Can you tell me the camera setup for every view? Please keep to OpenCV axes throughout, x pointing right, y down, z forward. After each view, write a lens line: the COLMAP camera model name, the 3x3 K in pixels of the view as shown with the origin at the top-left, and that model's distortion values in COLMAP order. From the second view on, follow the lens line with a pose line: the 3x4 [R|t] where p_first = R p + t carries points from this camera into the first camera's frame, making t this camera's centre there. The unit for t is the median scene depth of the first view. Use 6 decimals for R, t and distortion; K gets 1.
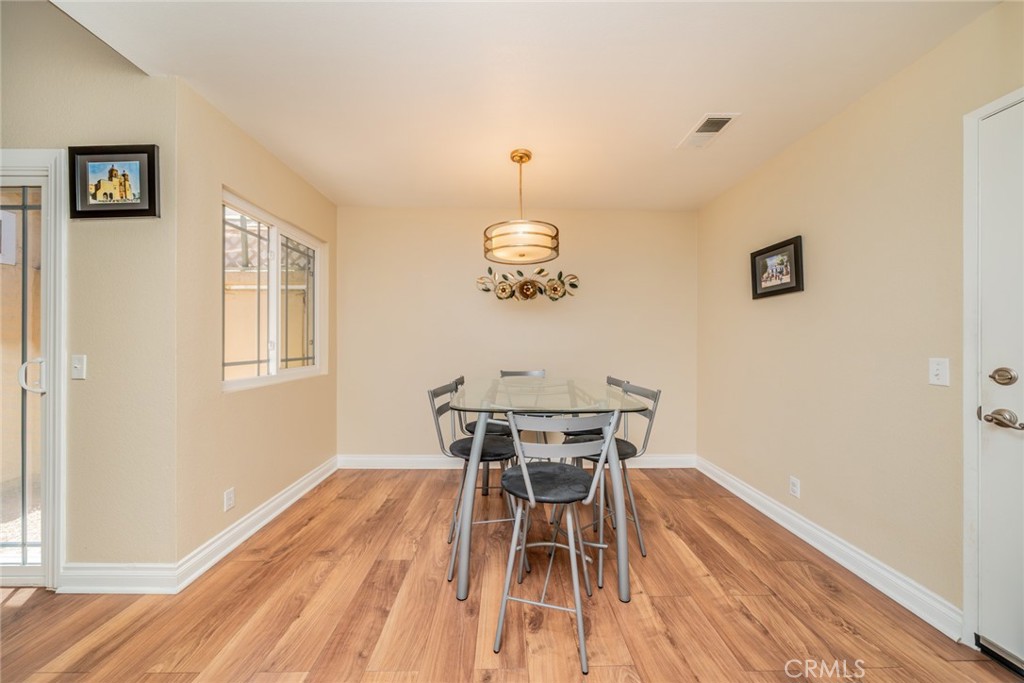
lens RADIAL K [[351.3, 0, 508.6], [0, 351.3, 345.9], [0, 0, 1]] dist [-0.004987, 0.000274]
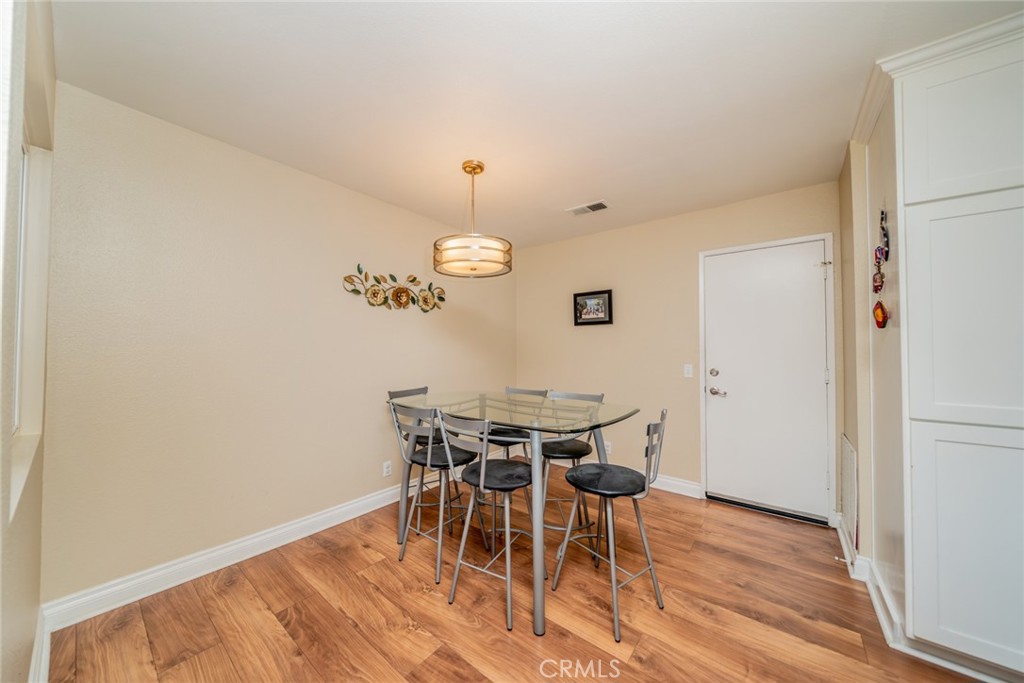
lens RADIAL K [[351.3, 0, 515.7], [0, 351.3, 345.9], [0, 0, 1]] dist [-0.004987, 0.000274]
pose [[0.629483, 0.007496, 0.776978, -0.553106], [0.006486, 0.999868, -0.014900, -0.028222], [-0.776987, 0.014419, 0.629352, 0.264626]]
